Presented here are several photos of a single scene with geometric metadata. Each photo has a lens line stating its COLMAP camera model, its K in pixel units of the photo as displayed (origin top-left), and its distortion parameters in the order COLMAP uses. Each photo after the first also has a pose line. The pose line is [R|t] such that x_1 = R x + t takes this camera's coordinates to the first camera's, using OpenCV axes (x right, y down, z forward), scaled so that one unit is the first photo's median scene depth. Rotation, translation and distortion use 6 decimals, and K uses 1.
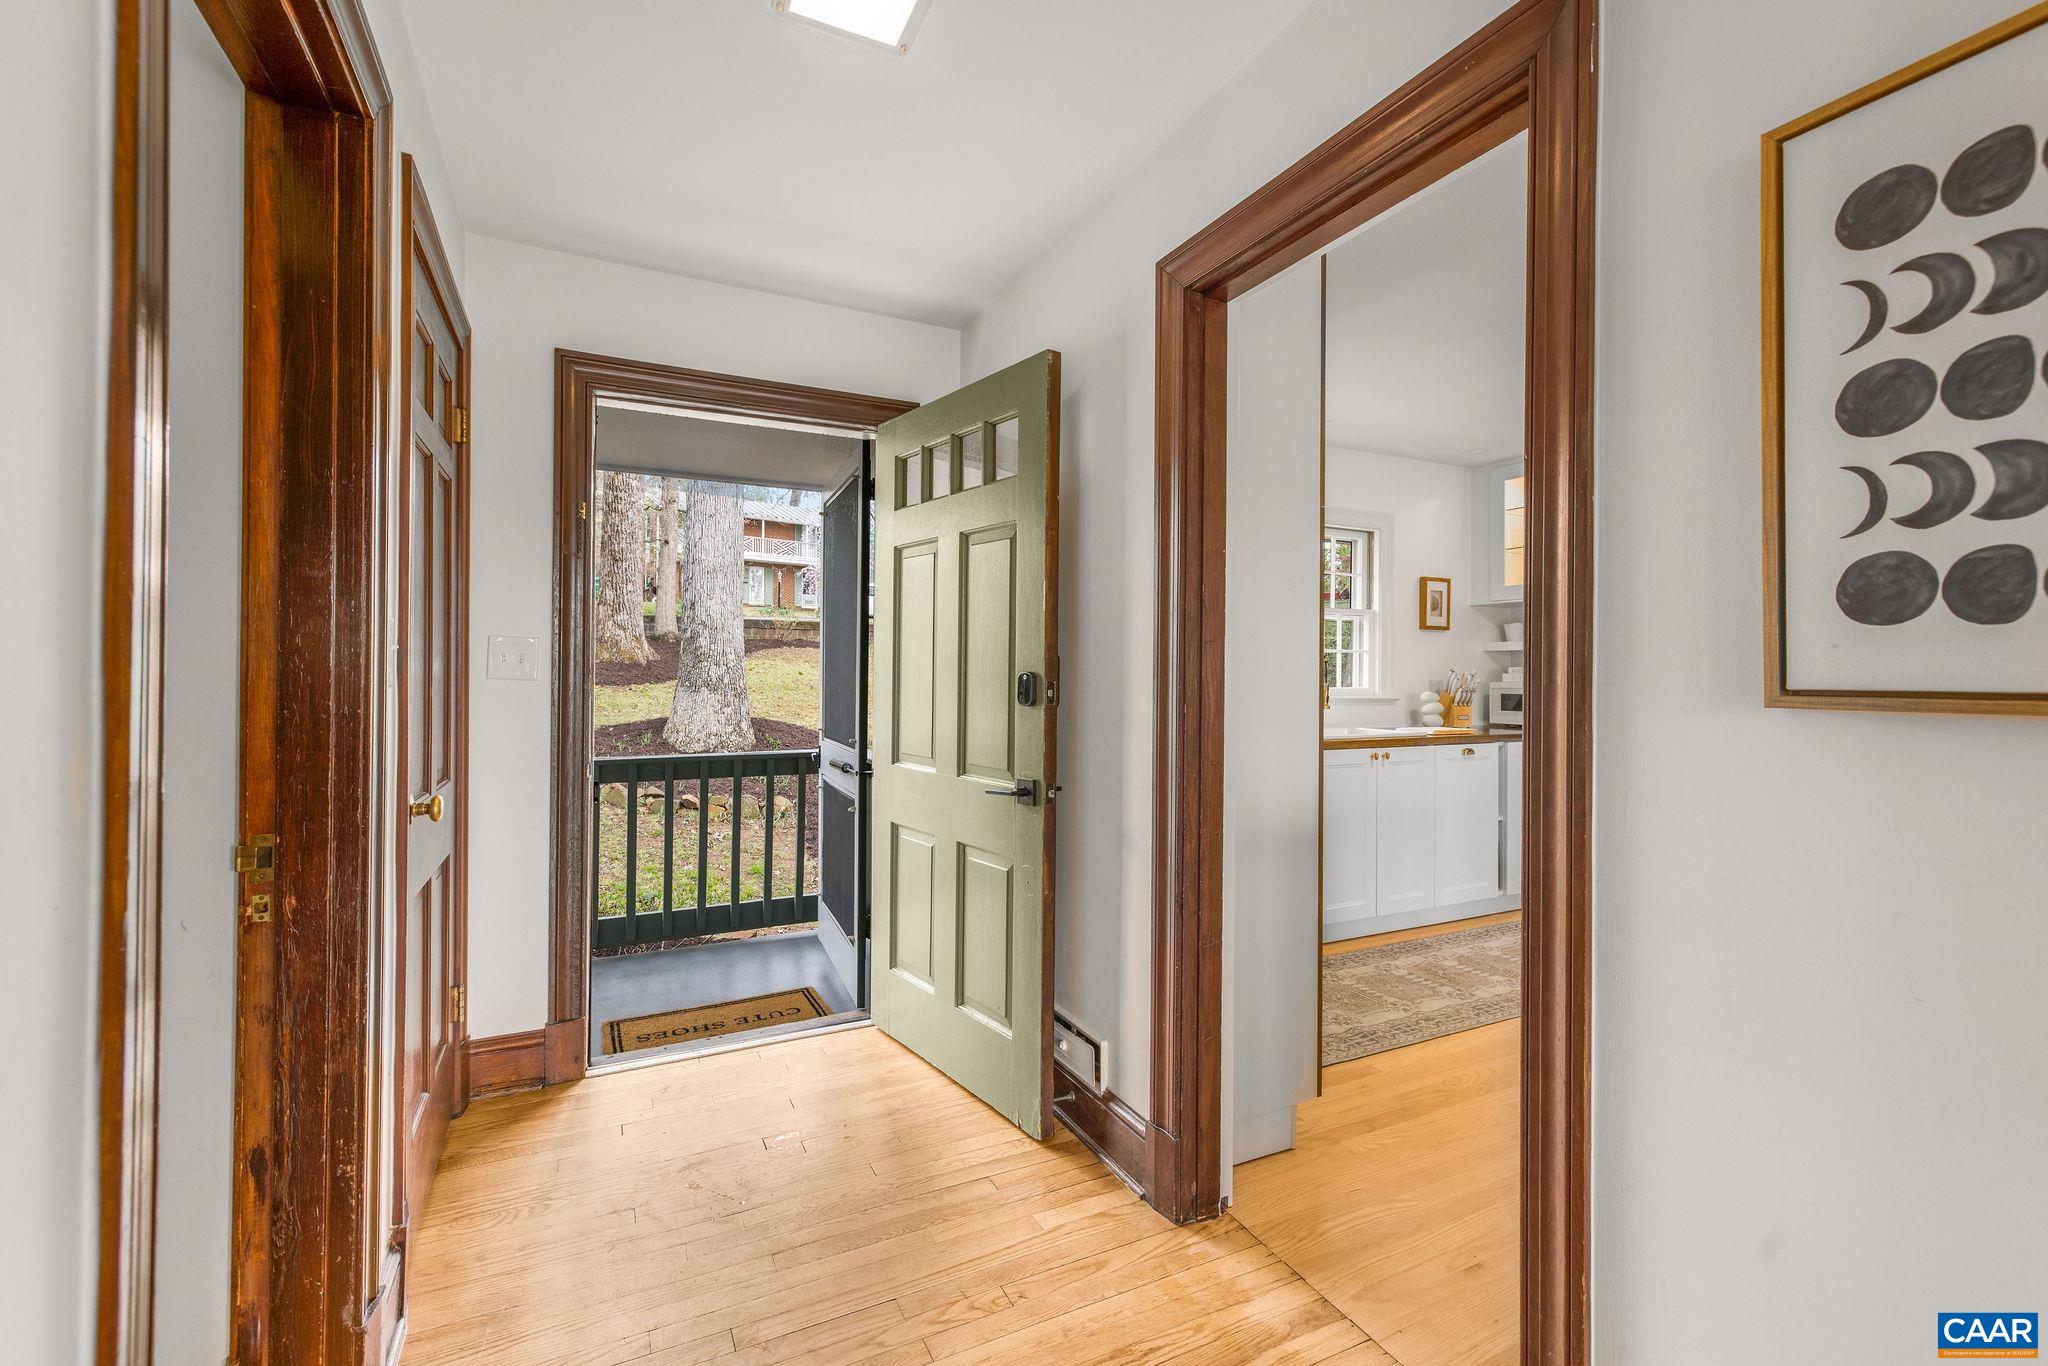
lens RADIAL K [[869.6, 0, 1003.2], [0, 869.6, 661.9], [0, 0, 1]] dist [-0.009049, 0.000689]
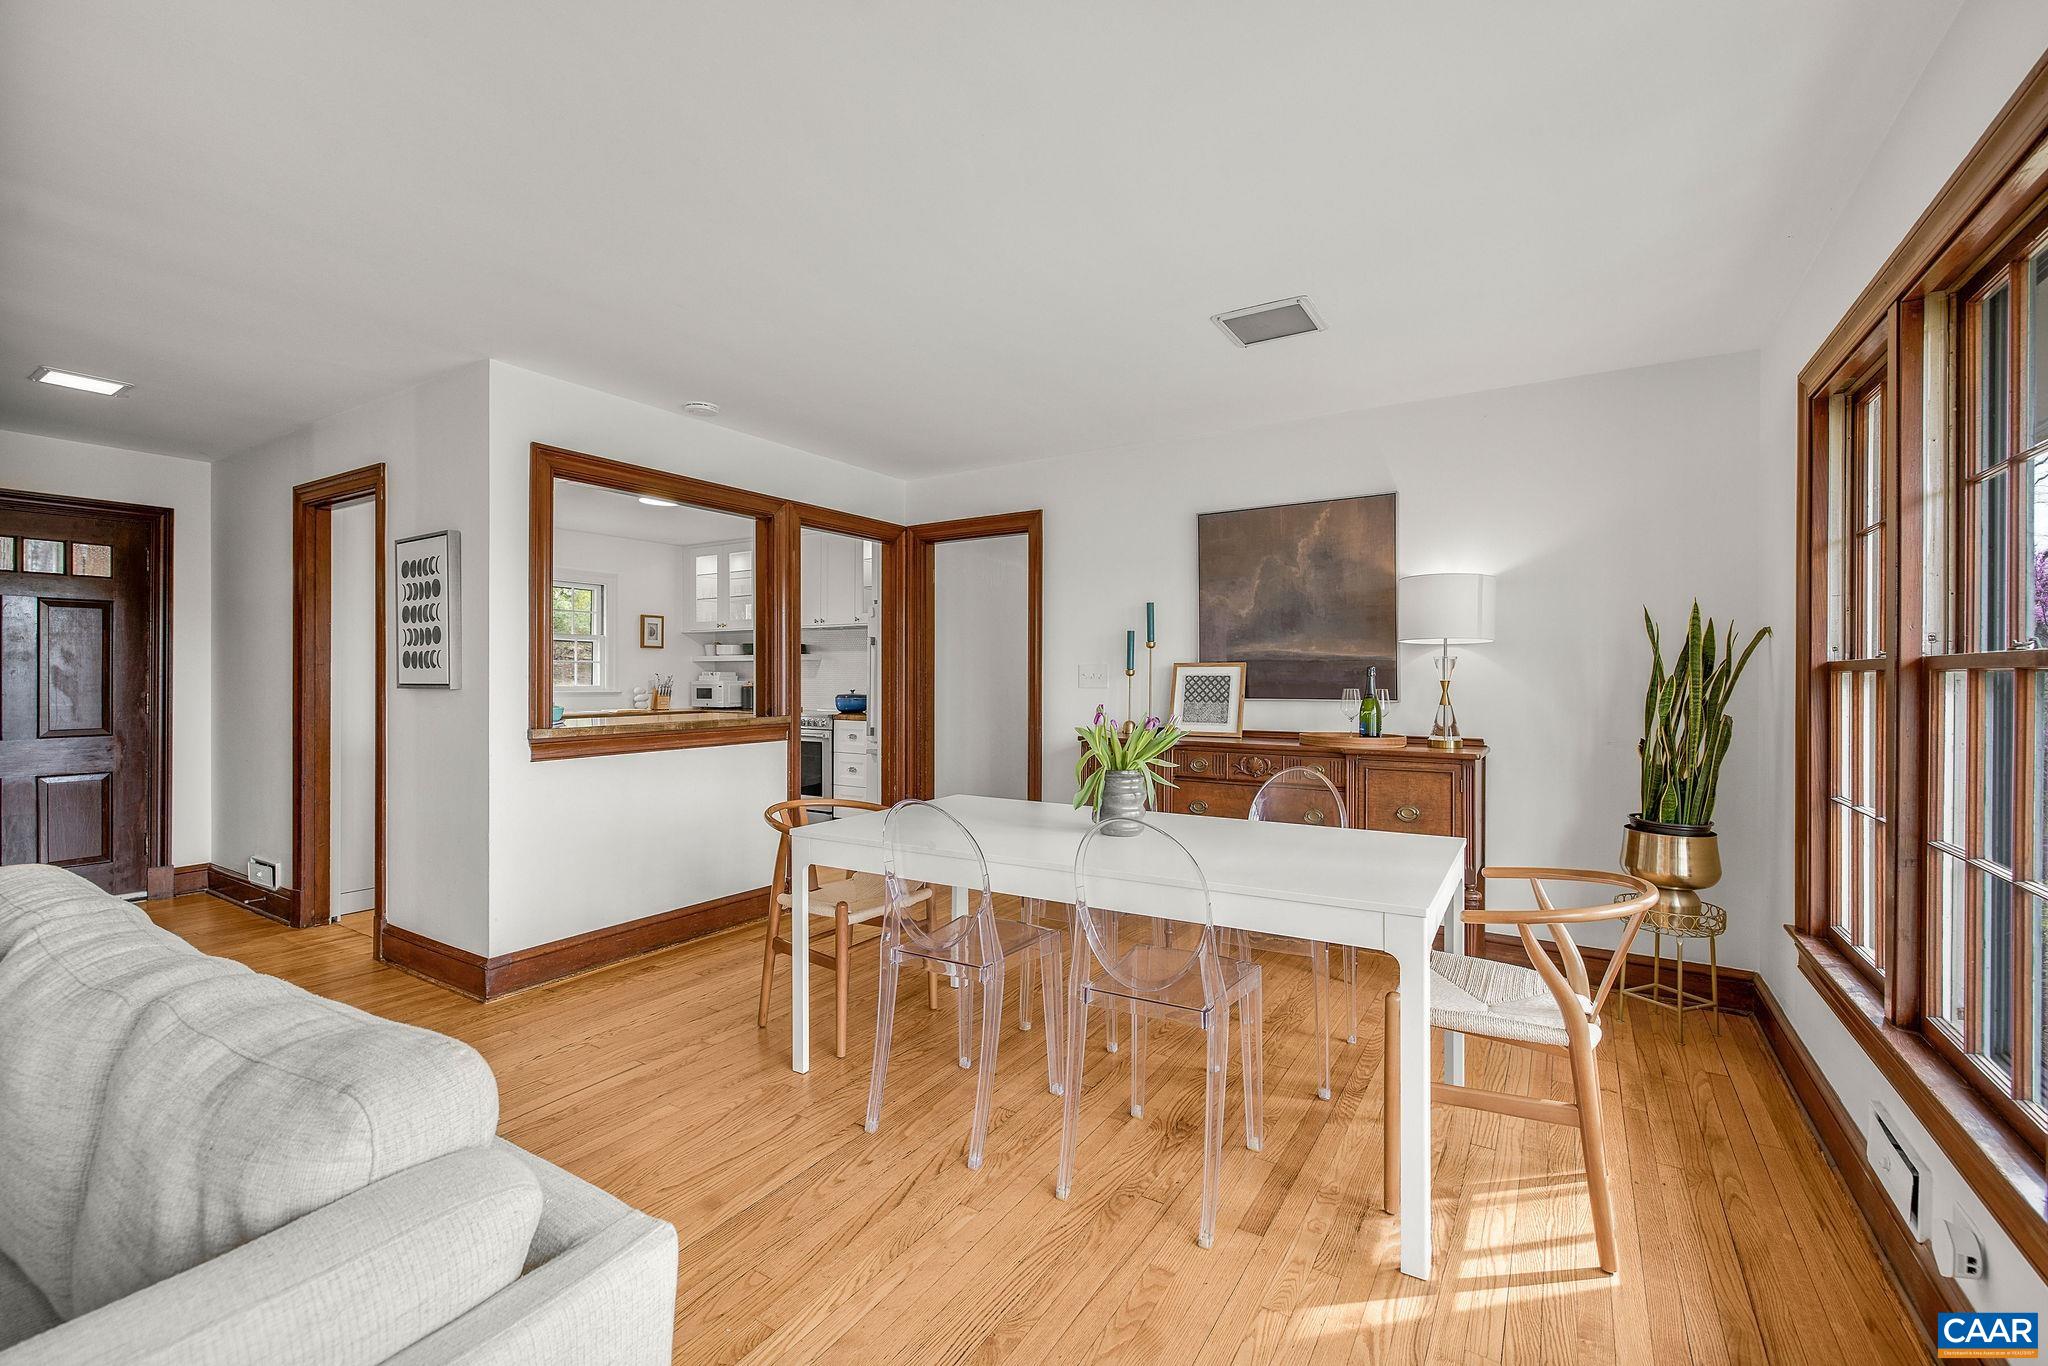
lens RADIAL K [[869.6, 0, 1030.6], [0, 869.6, 678.2], [0, 0, 1]] dist [-0.009049, 0.000689]
pose [[0.839474, -0.005532, 0.543371, 0.225714], [-0.005052, 0.999826, 0.017983, -0.015076], [-0.543376, -0.017842, 0.839300, -0.733819]]
